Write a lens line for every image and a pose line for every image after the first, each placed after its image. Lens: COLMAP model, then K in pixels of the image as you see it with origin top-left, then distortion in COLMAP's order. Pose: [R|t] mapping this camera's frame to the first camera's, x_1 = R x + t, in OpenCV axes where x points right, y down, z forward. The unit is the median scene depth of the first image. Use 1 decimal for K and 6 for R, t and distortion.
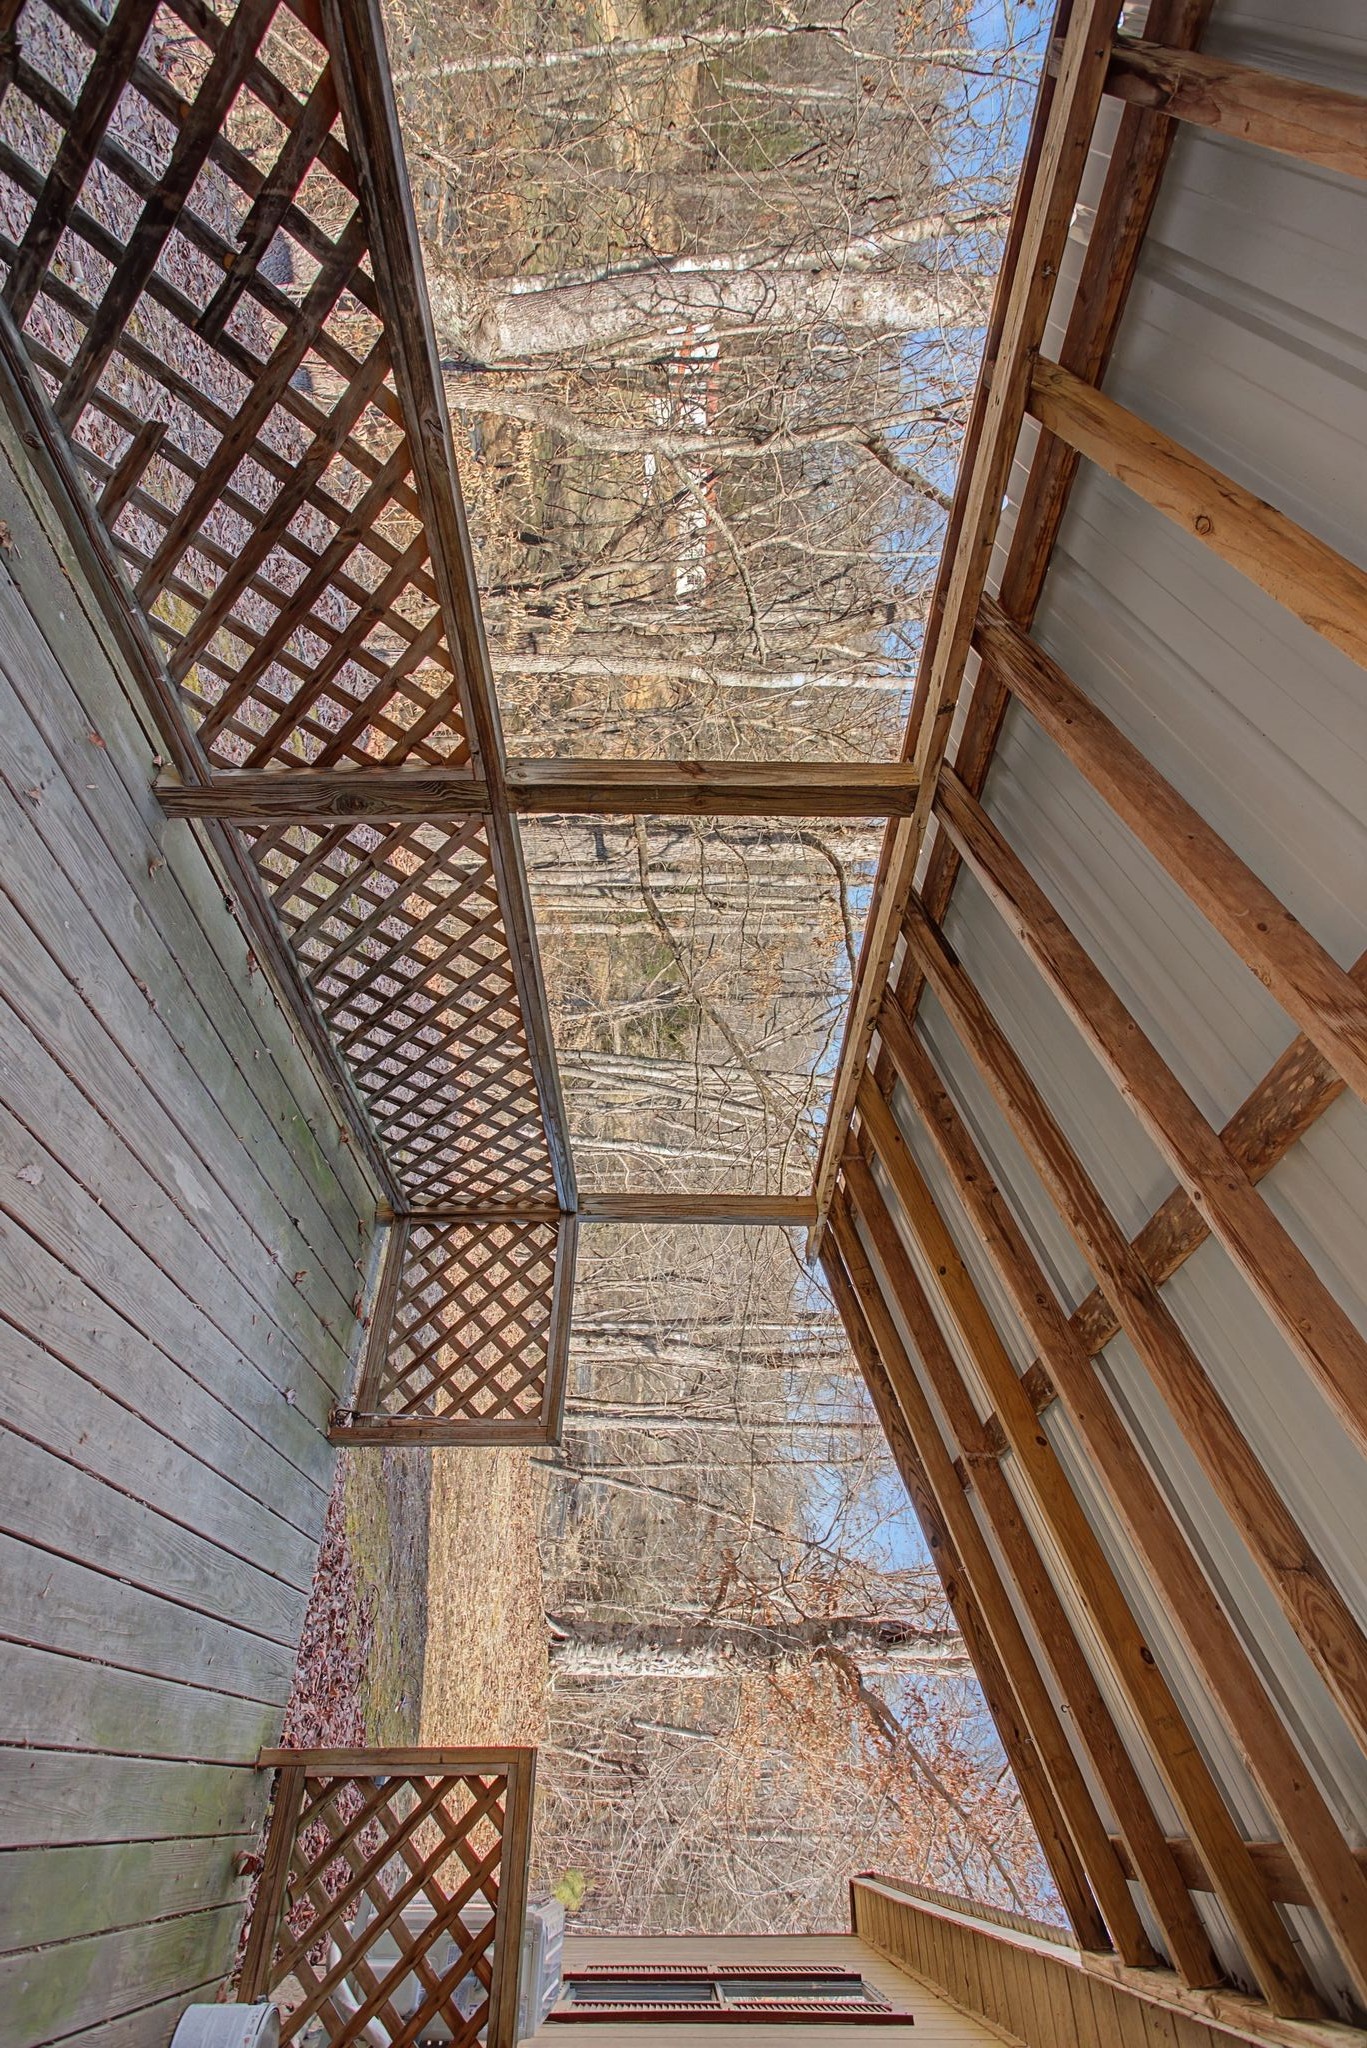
lens RADIAL K [[992.7, 0, 682.2], [0, 992.7, 990.6], [0, 0, 1]] dist [-0.011551, 0.010528]
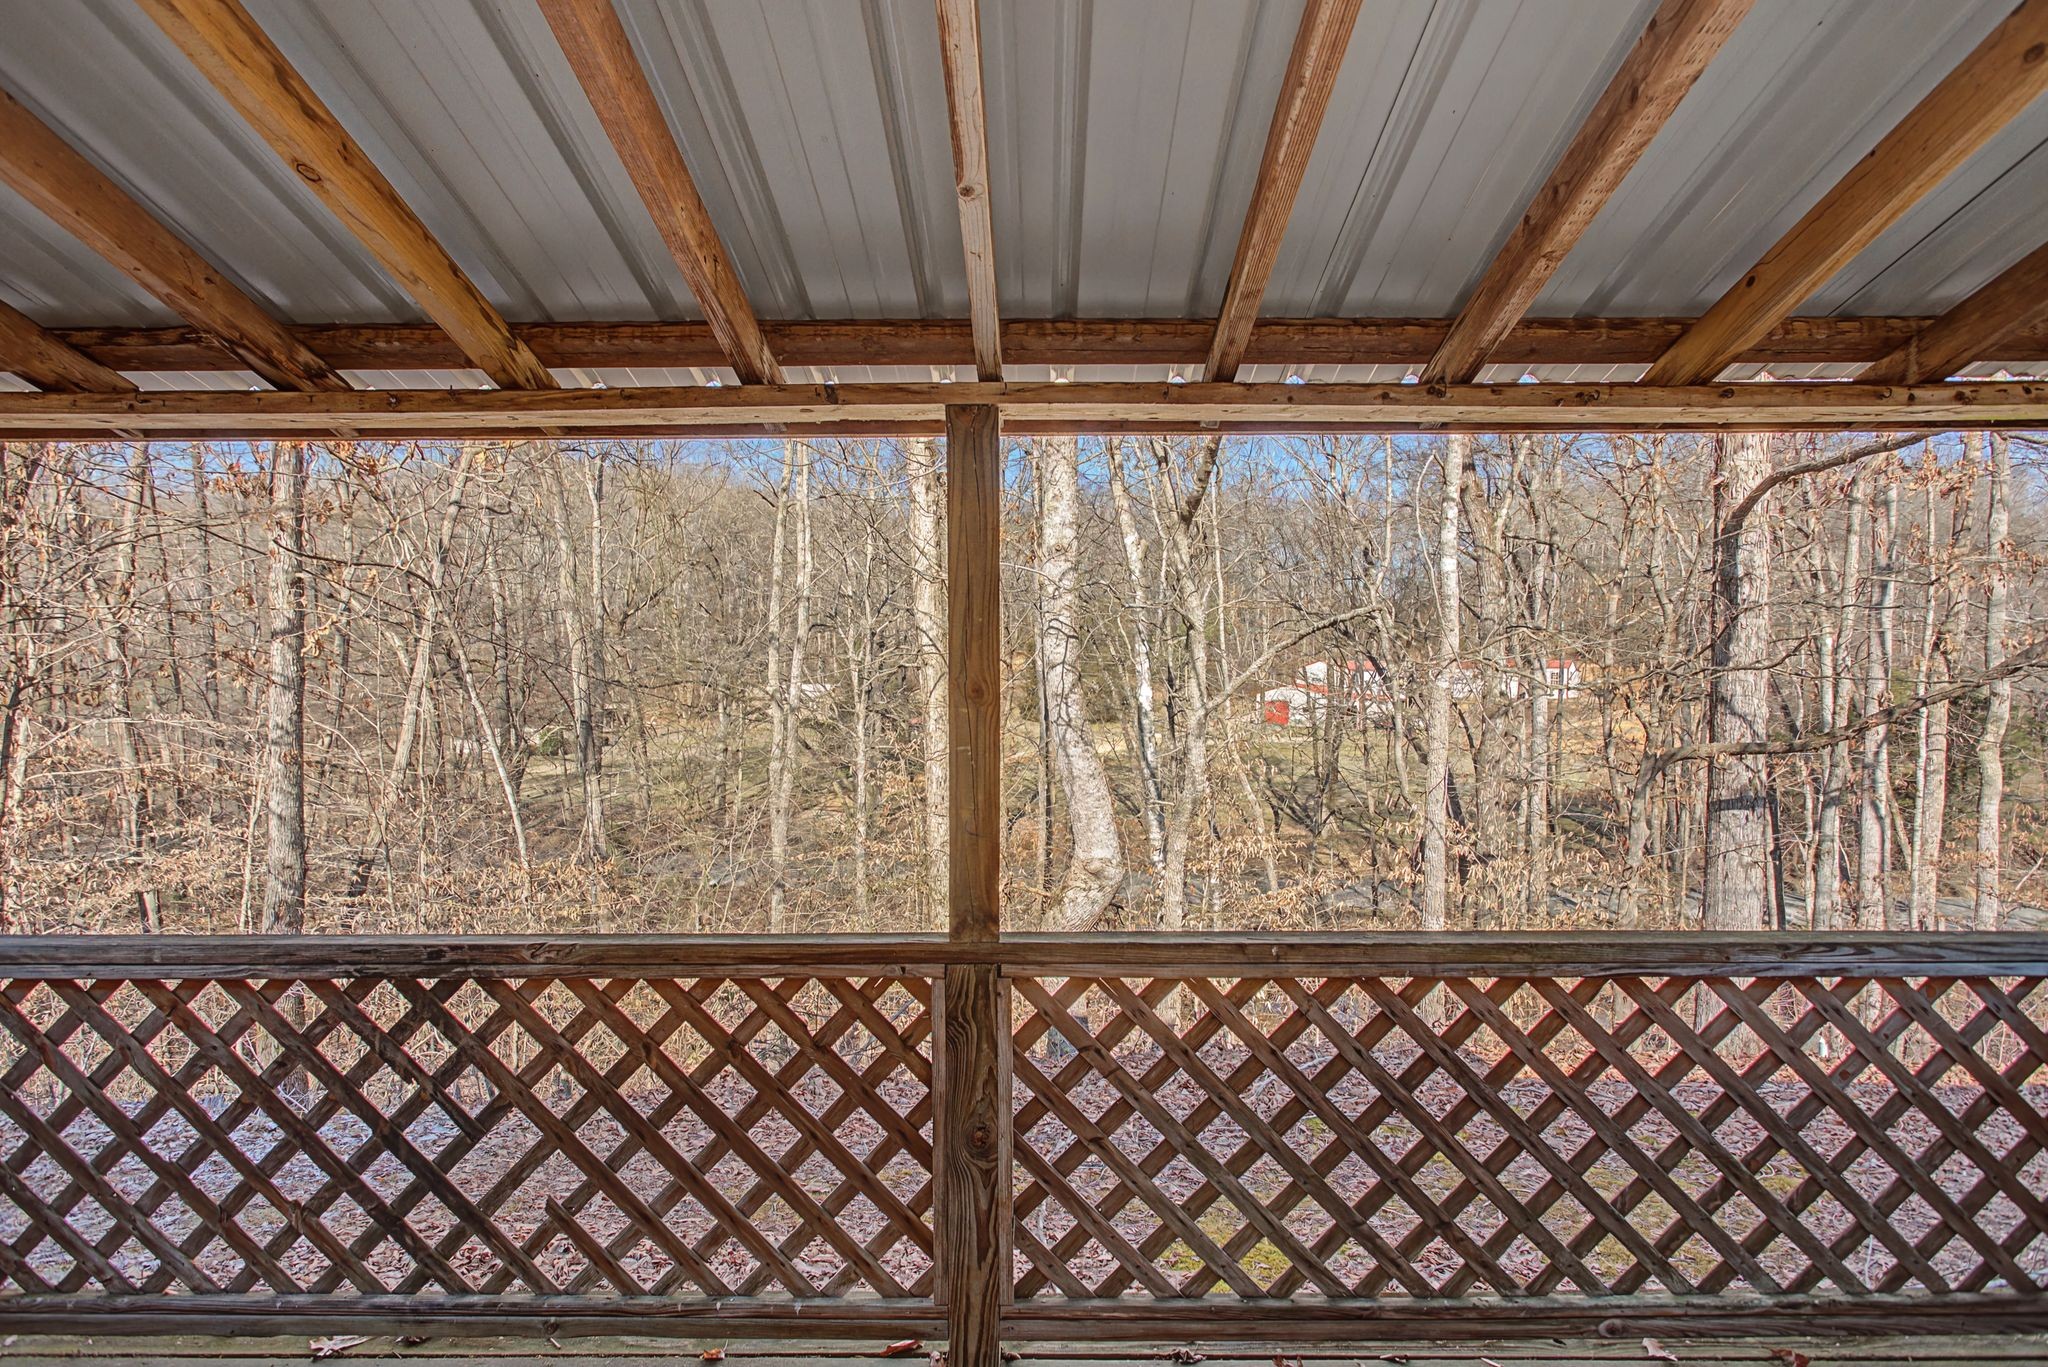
lens RADIAL K [[992.7, 0, 1029.7], [0, 992.7, 691.9], [0, 0, 1]] dist [-0.011551, 0.010528]
pose [[-0.006969, -0.999967, 0.004080, 0.008042], [0.638988, -0.007592, -0.769179, 0.323246], [0.769185, -0.002754, 0.639020, 0.412787]]
